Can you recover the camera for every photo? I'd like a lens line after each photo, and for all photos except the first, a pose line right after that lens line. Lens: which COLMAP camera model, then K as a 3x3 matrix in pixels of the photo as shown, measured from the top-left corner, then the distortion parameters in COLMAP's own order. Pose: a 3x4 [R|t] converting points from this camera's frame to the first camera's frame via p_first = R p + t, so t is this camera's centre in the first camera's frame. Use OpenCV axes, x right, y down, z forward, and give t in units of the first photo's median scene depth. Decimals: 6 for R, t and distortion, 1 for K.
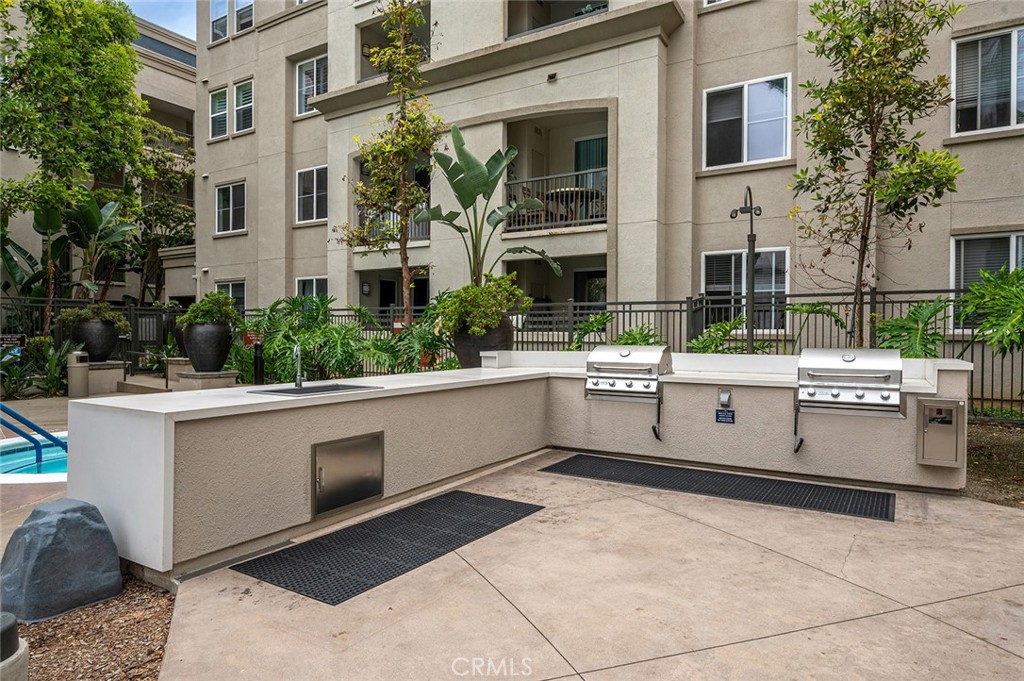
lens RADIAL K [[602.8, 0, 512.0], [0, 602.8, 340.5], [0, 0, 1]] dist [-0.000330, -0.000423]
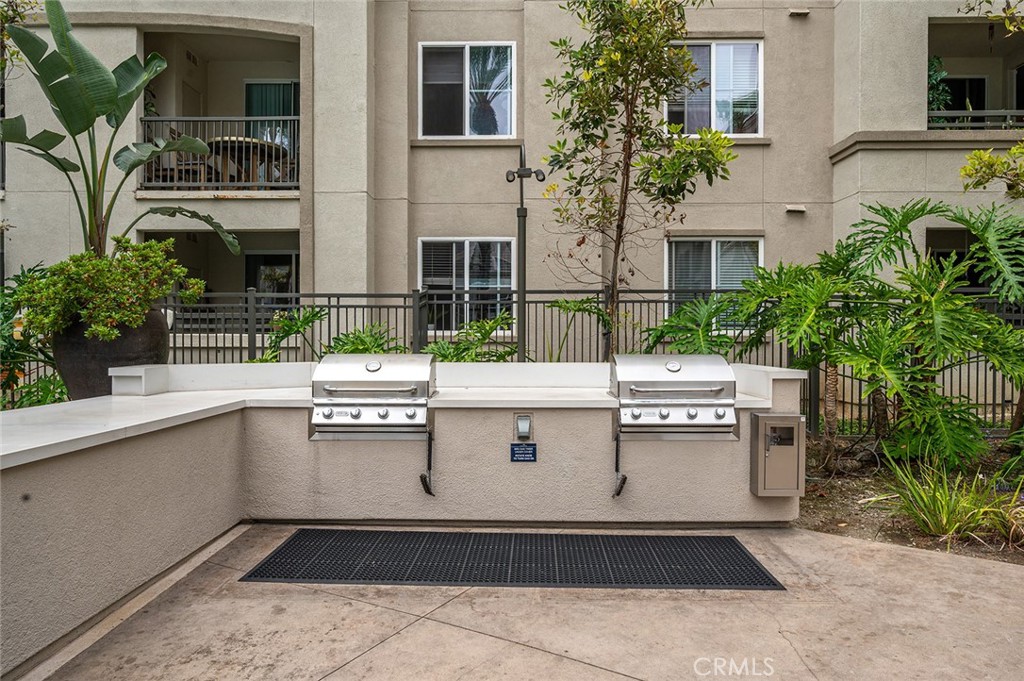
lens RADIAL K [[633.1, 0, 512.0], [0, 633.1, 340.5], [0, 0, 1]] dist [-0.000573, -0.001757]
pose [[0.860724, -0.007200, 0.509022, -0.023602], [0.008200, 0.999966, 0.000278, -0.004227], [-0.509007, 0.003935, 0.860754, 0.228809]]
